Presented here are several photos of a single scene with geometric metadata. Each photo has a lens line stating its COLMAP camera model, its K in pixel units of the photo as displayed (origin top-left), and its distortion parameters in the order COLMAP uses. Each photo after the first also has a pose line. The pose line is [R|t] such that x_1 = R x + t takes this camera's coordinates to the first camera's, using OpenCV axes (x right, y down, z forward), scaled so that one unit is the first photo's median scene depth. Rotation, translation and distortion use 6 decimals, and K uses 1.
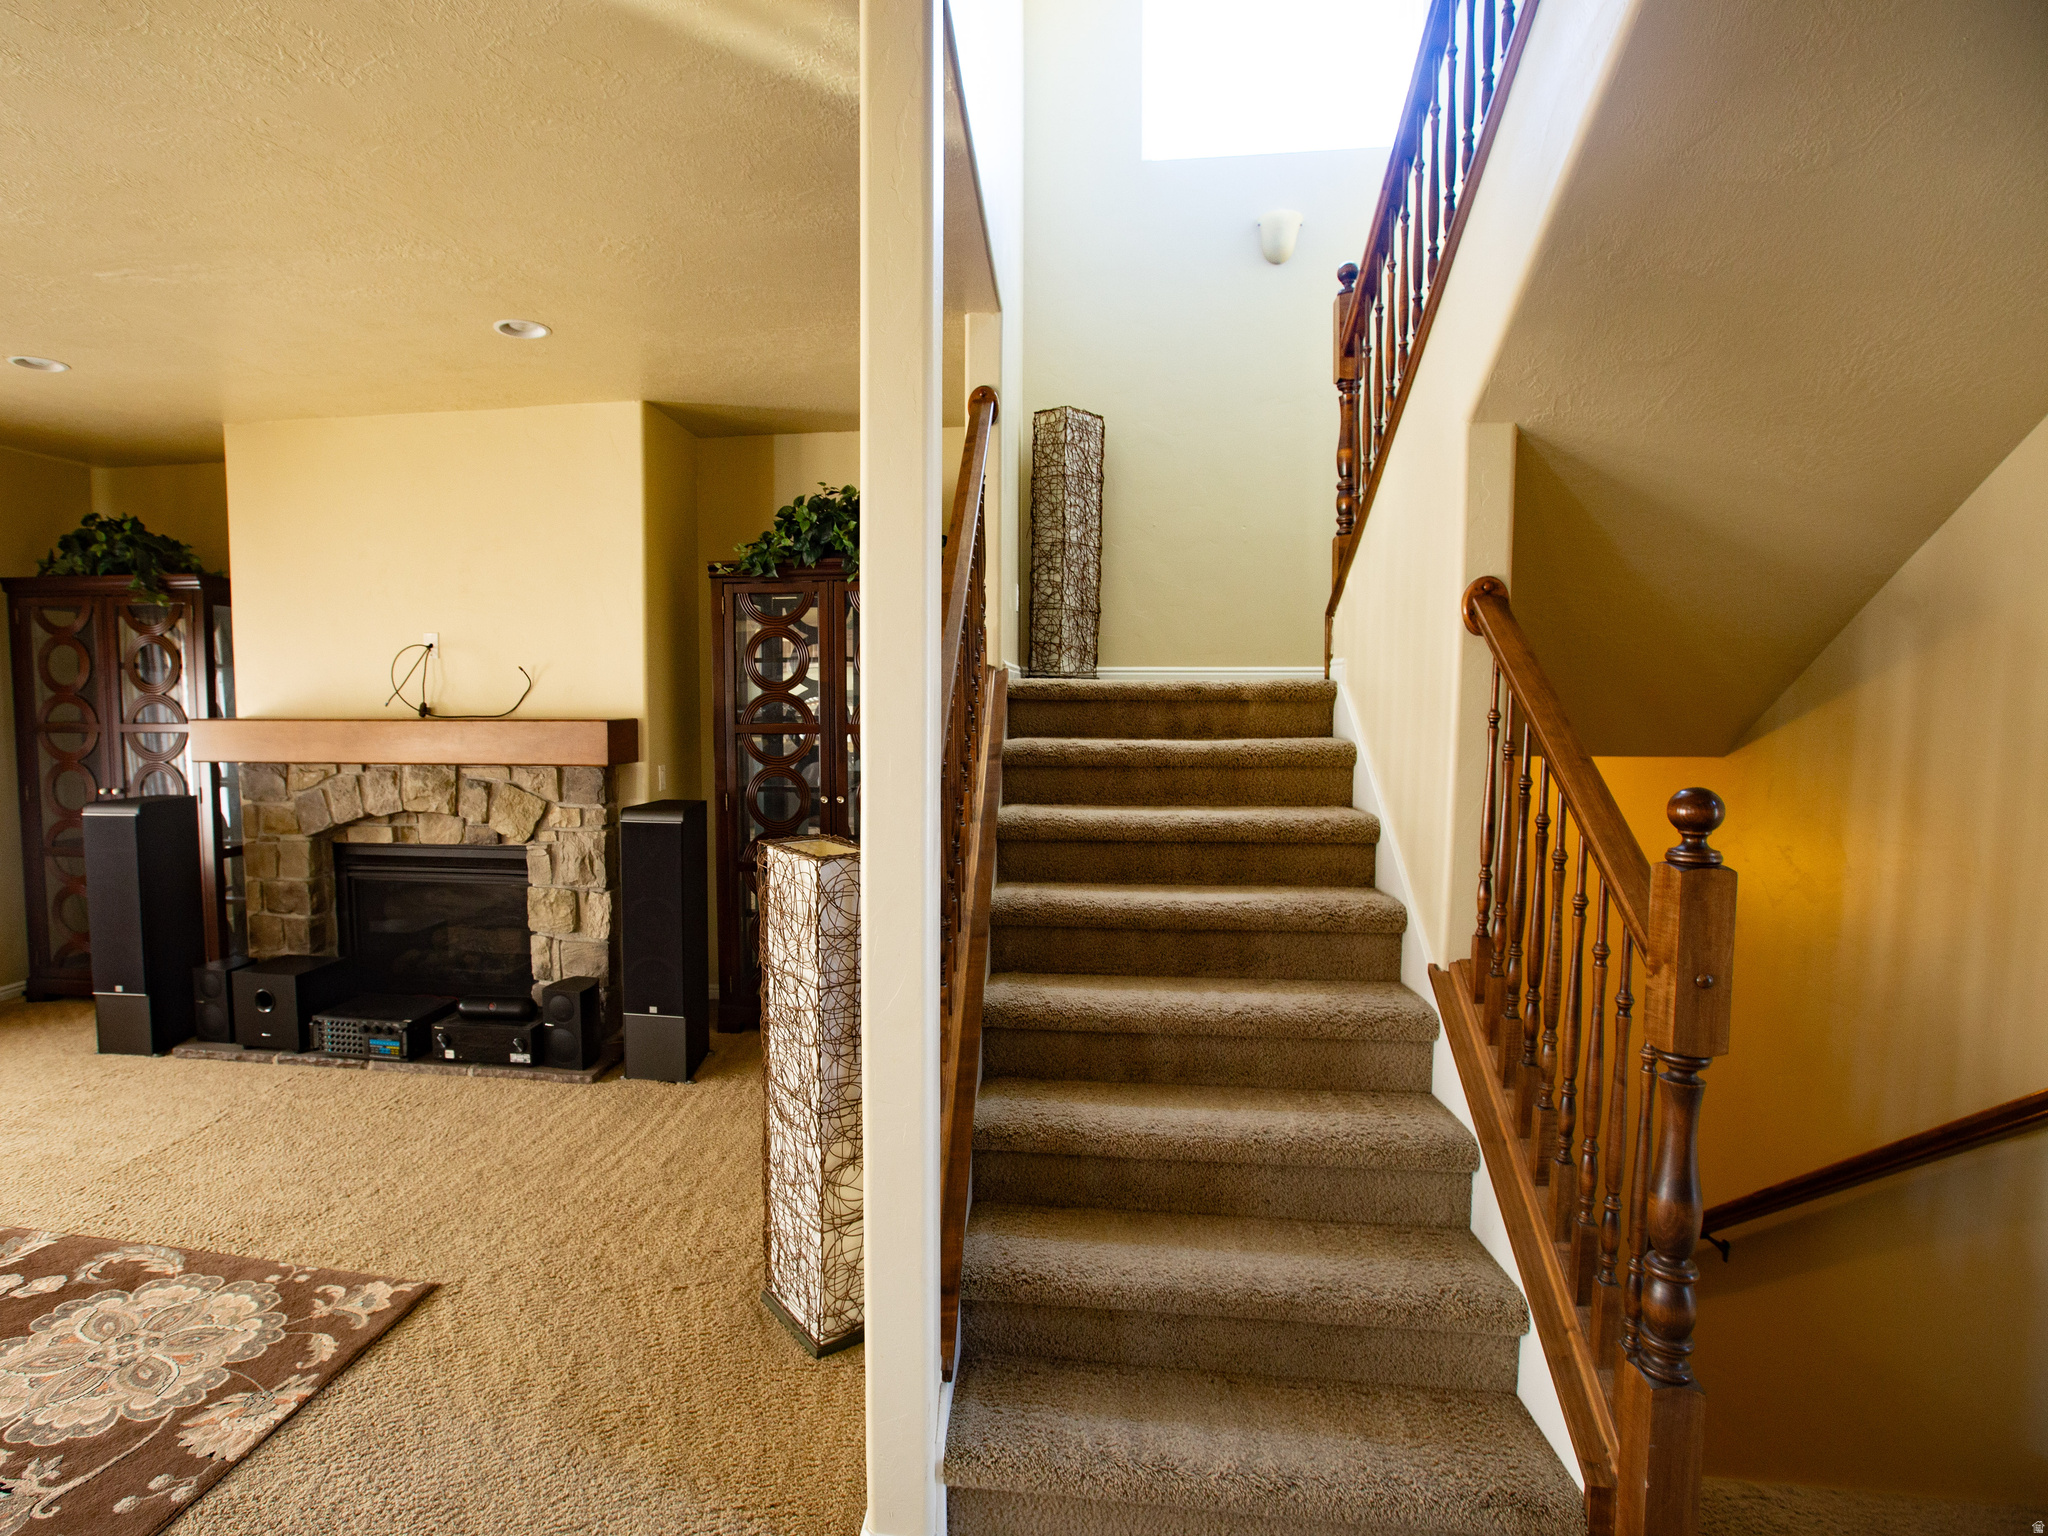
lens RADIAL K [[1035.6, 0, 909.2], [0, 1035.6, 769.0], [0, 0, 1]] dist [-0.052762, 0.021302]
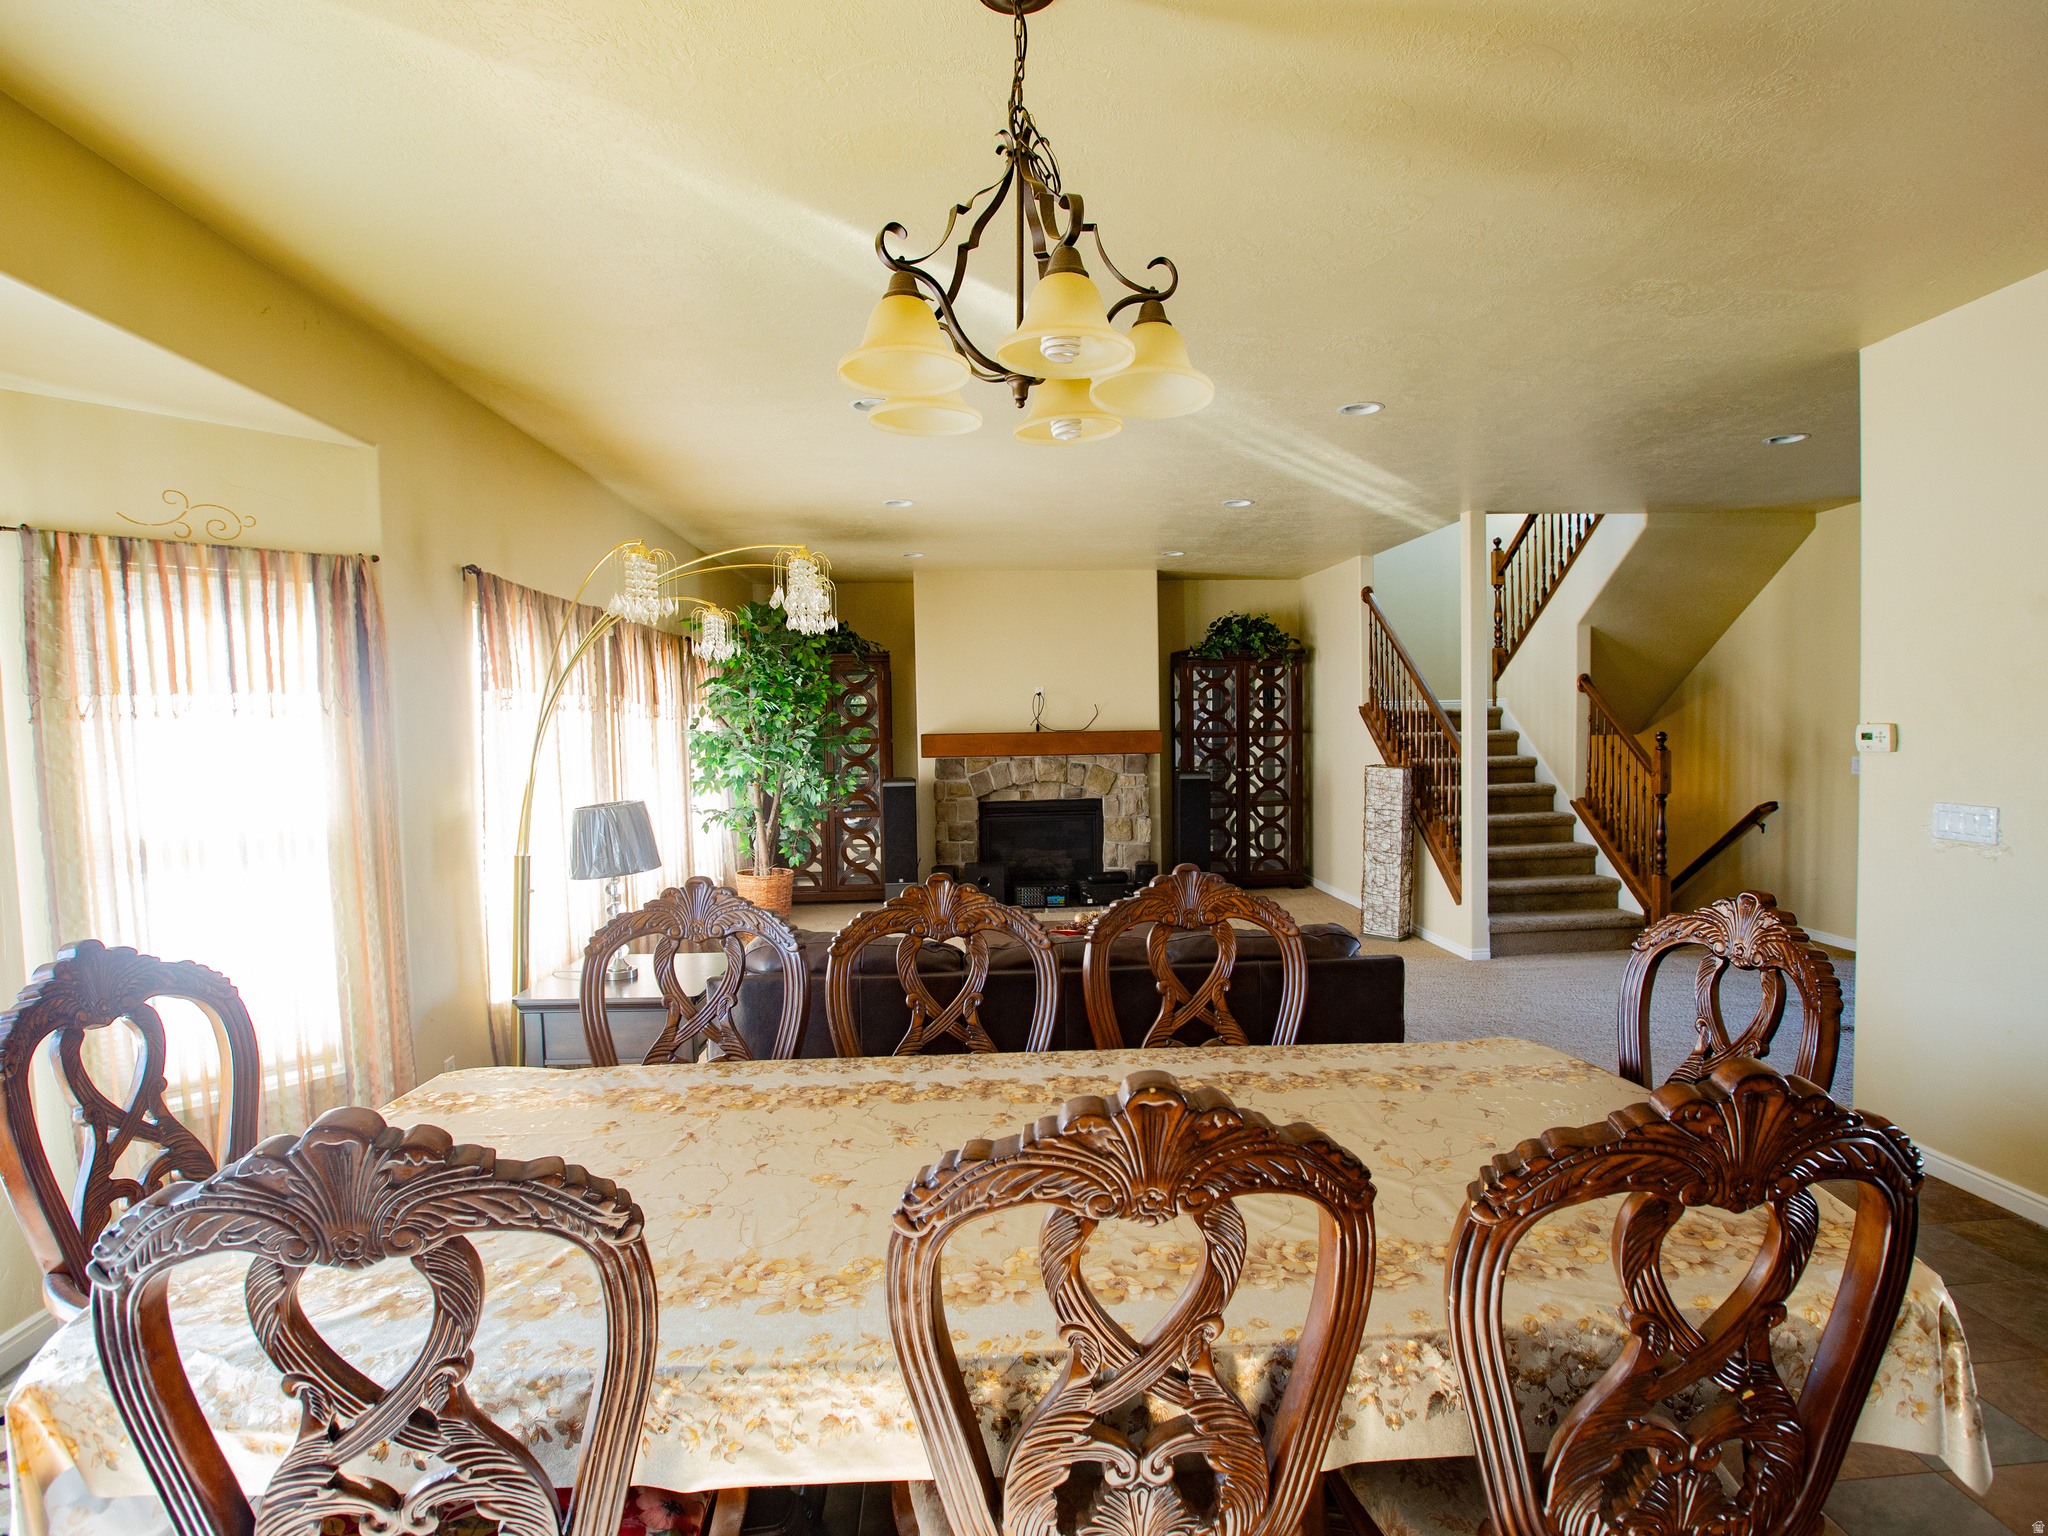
lens RADIAL K [[1059.0, 0, 1024.0], [0, 1059.0, 768.0], [0, 0, 1]] dist [-0.051534, 0.027378]
pose [[0.974513, -0.027354, 0.222659, -1.256296], [0.033915, 0.999094, -0.025694, 0.087119], [-0.221754, 0.032591, 0.974558, -1.191795]]
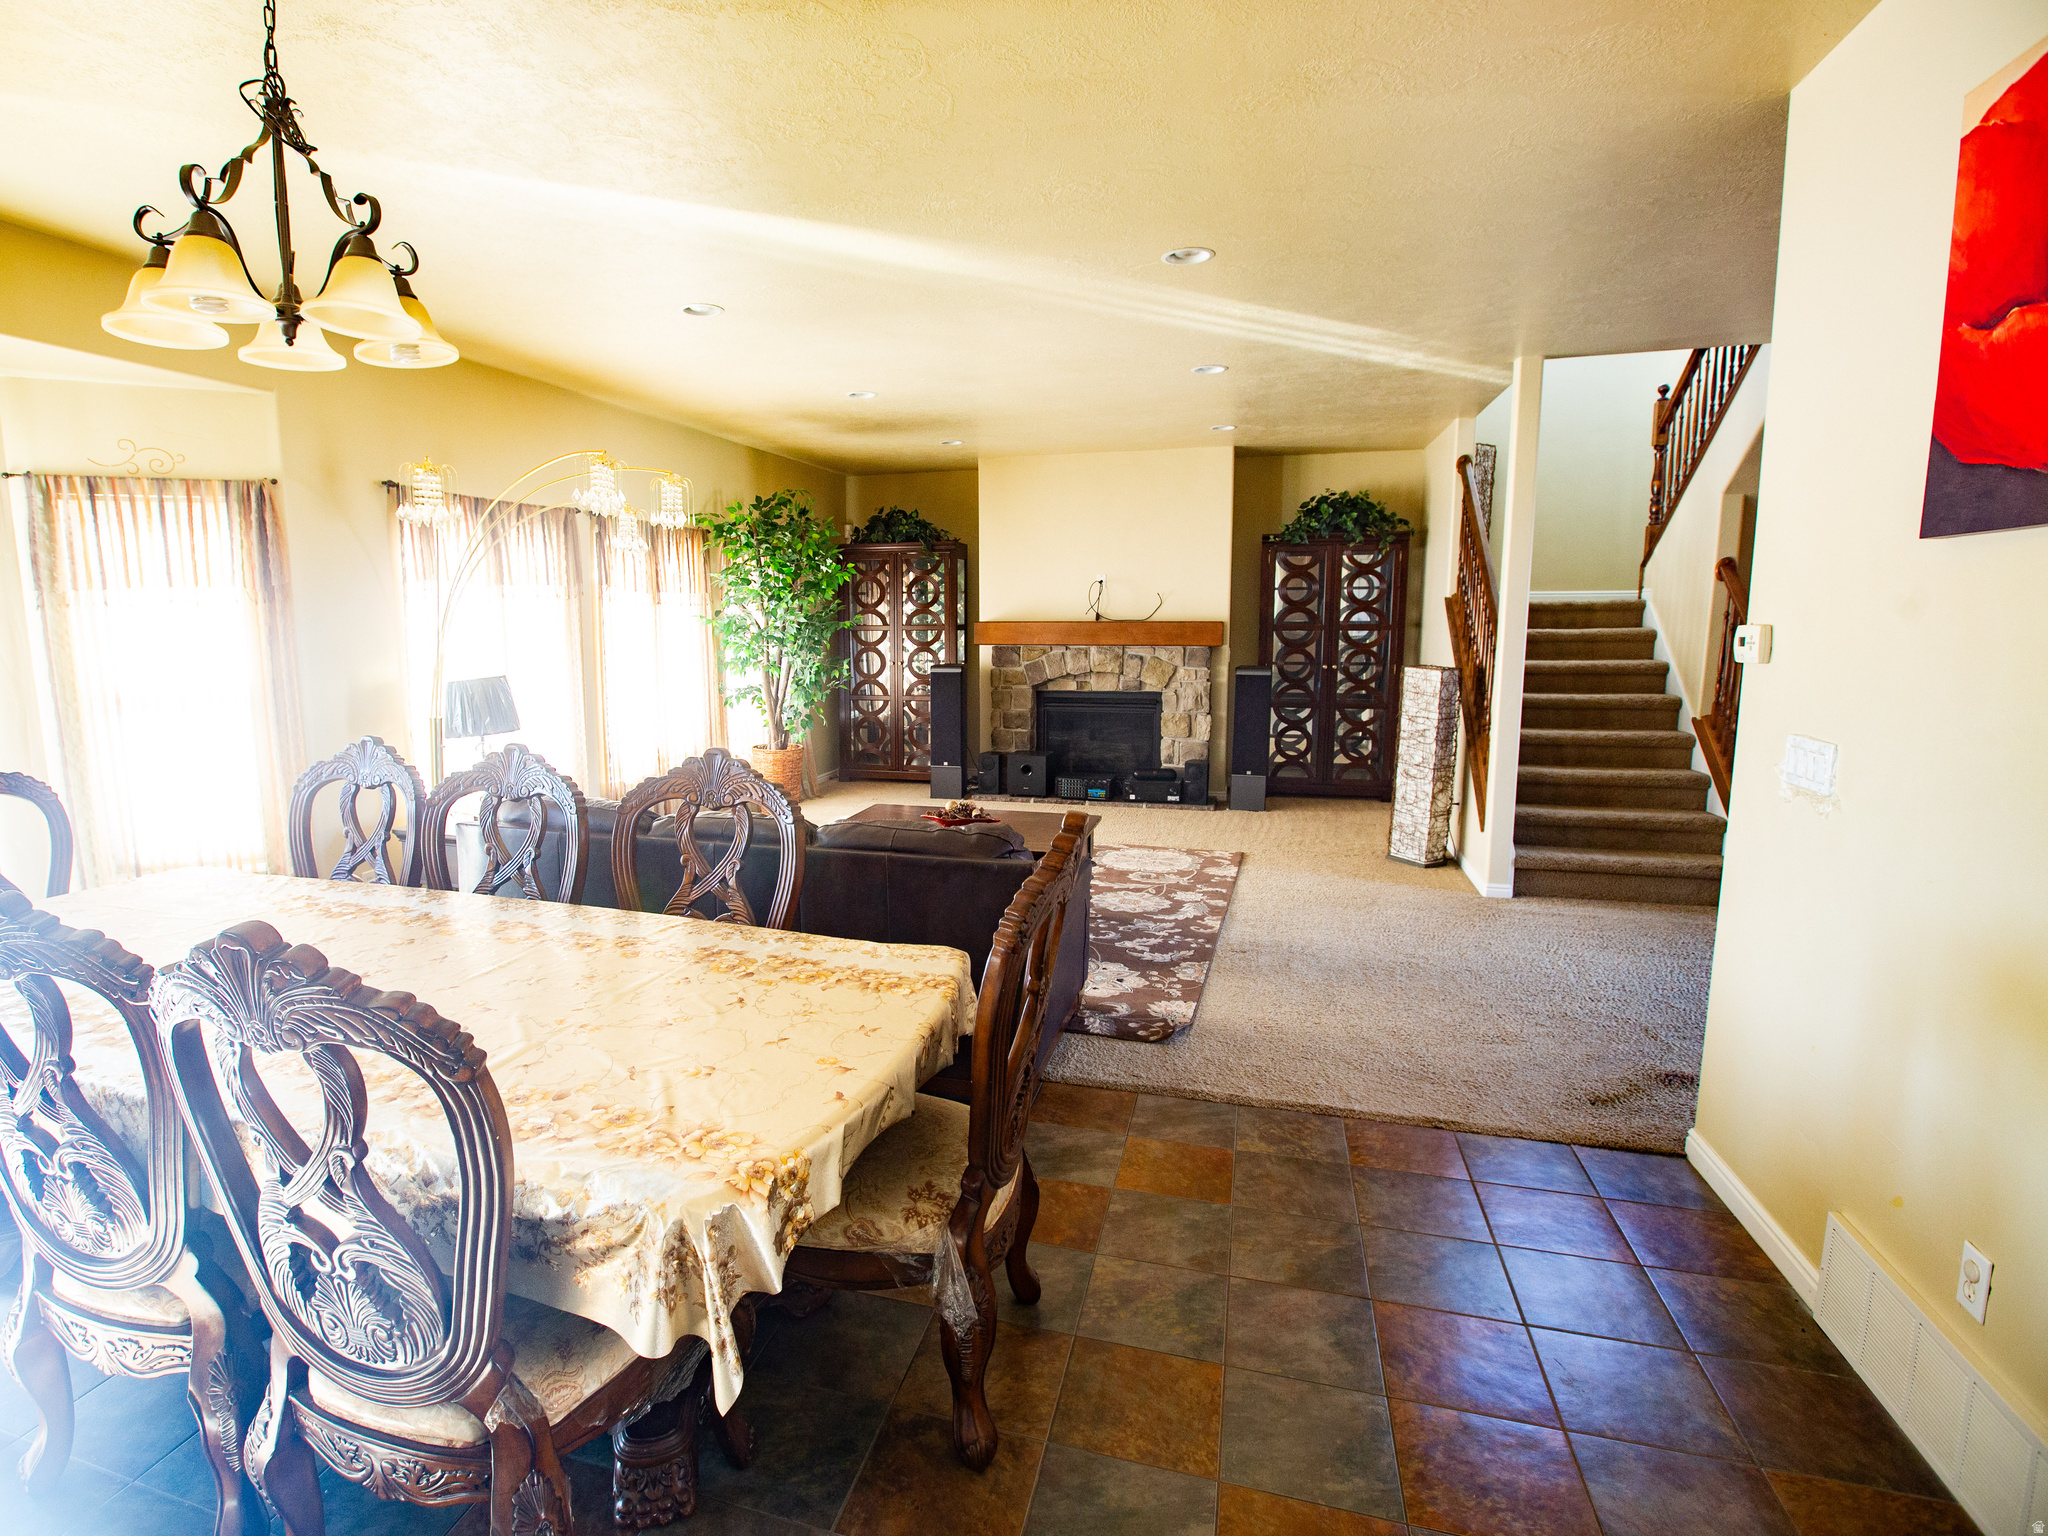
lens RADIAL K [[1052.1, 0, 911.6], [0, 1052.1, 767.3], [0, 0, 1]] dist [-0.046152, 0.019350]
pose [[0.986269, 0.015664, -0.164405, -0.658959], [-0.003202, 0.997118, 0.075796, 0.092853], [0.165118, -0.074229, 0.983476, -1.240622]]
